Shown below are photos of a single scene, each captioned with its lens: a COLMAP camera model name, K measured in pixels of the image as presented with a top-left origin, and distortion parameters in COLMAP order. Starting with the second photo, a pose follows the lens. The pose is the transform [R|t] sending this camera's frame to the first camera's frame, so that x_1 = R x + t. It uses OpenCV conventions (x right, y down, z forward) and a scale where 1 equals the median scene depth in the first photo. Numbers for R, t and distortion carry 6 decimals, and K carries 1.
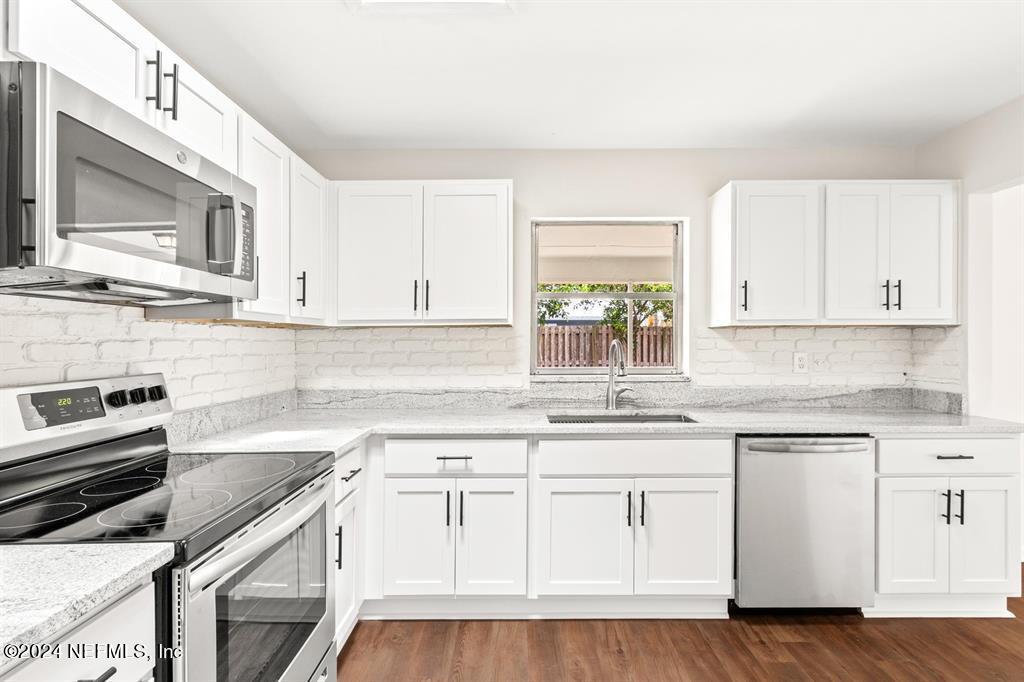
lens RADIAL K [[480.2, 0, 520.2], [0, 480.2, 344.6], [0, 0, 1]] dist [0.011647, -0.000515]
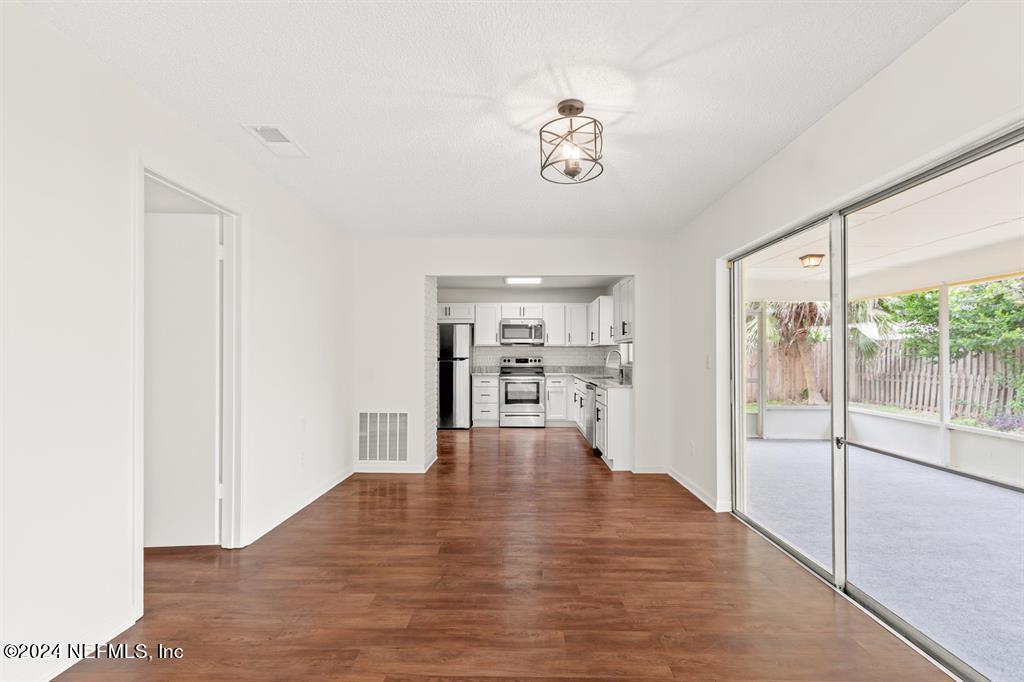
lens RADIAL K [[480.2, 0, 510.1], [0, 480.2, 358.8], [0, 0, 1]] dist [0.011647, -0.000515]
pose [[-0.029689, 0.009054, -0.999518, 3.021237], [-0.008524, 0.999920, 0.009310, 0.021038], [0.999523, 0.008796, -0.029610, 0.548014]]
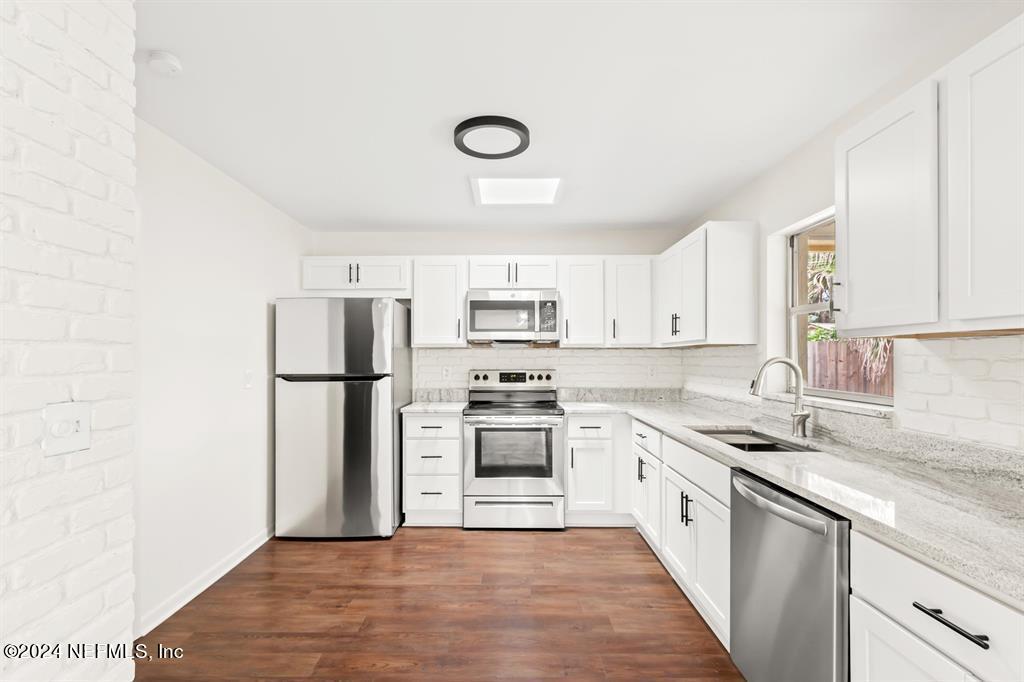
lens RADIAL K [[480.2, 0, 503.8], [0, 480.2, 361.2], [0, 0, 1]] dist [0.011647, -0.000515]
pose [[-0.016123, 0.013506, -0.999779, 1.202629], [-0.005715, 0.999891, 0.013599, -0.013023], [0.999854, 0.005933, -0.016044, 0.526425]]
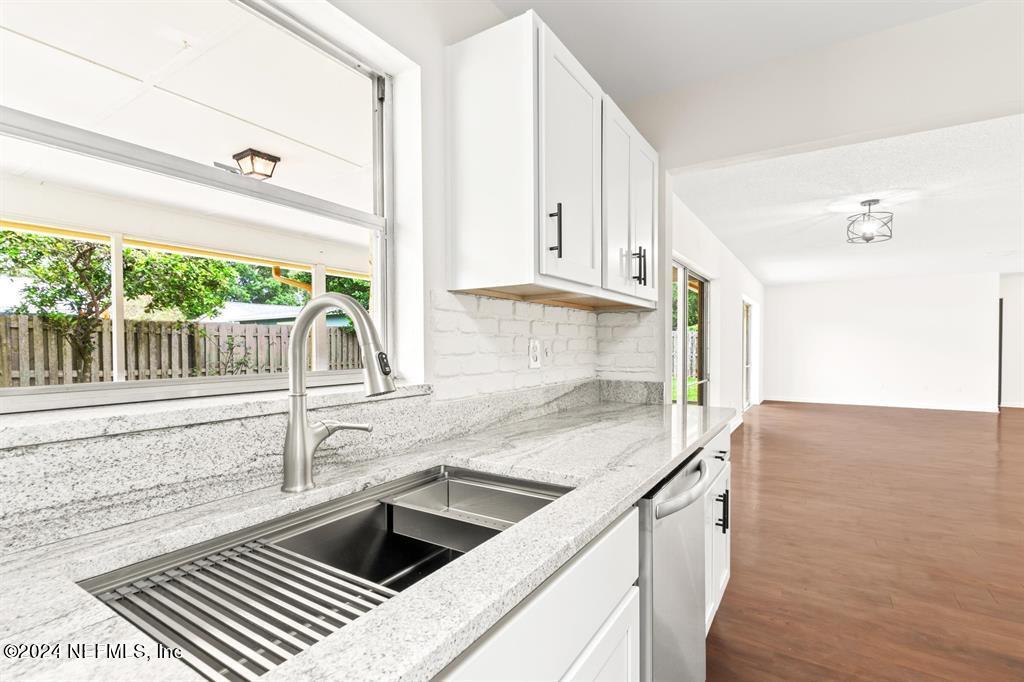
lens RADIAL K [[480.2, 0, 510.7], [0, 480.2, 355.9], [0, 0, 1]] dist [0.011647, -0.000515]
pose [[0.549080, -0.018560, 0.835564, -0.026554], [0.006148, 0.999816, 0.018168, 0.032285], [-0.835747, -0.004839, 0.549093, 0.741648]]
